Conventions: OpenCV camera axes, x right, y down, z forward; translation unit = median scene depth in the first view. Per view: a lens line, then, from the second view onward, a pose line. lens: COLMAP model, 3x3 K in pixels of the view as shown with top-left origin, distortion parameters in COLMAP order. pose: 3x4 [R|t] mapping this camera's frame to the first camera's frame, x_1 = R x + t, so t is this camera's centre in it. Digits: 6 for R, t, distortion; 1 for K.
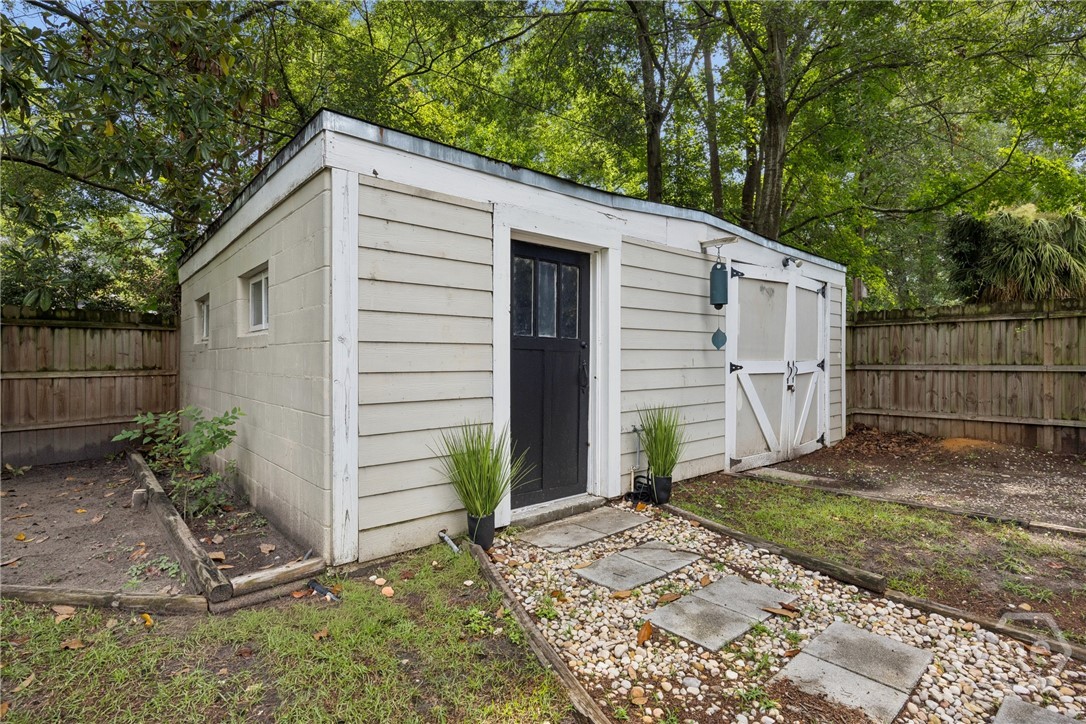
lens RADIAL K [[520.2, 0, 543.0], [0, 520.2, 362.0], [0, 0, 1]] dist [-0.000675, -0.000277]
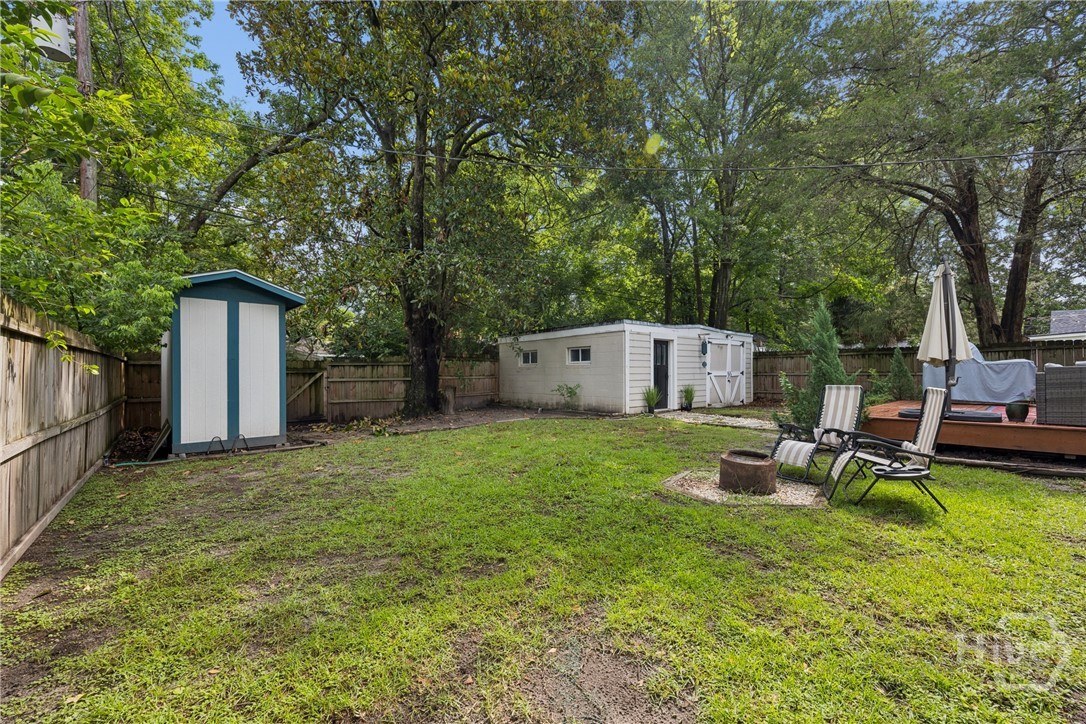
lens RADIAL K [[432.0, 0, 547.0], [0, 432.0, 364.4], [0, 0, 1]] dist [0.012112, 0.000073]
pose [[0.999993, -0.002863, -0.002329, -0.616879], [0.002801, 0.999647, -0.026406, 0.023220], [0.002404, 0.026399, 0.999649, -1.644508]]
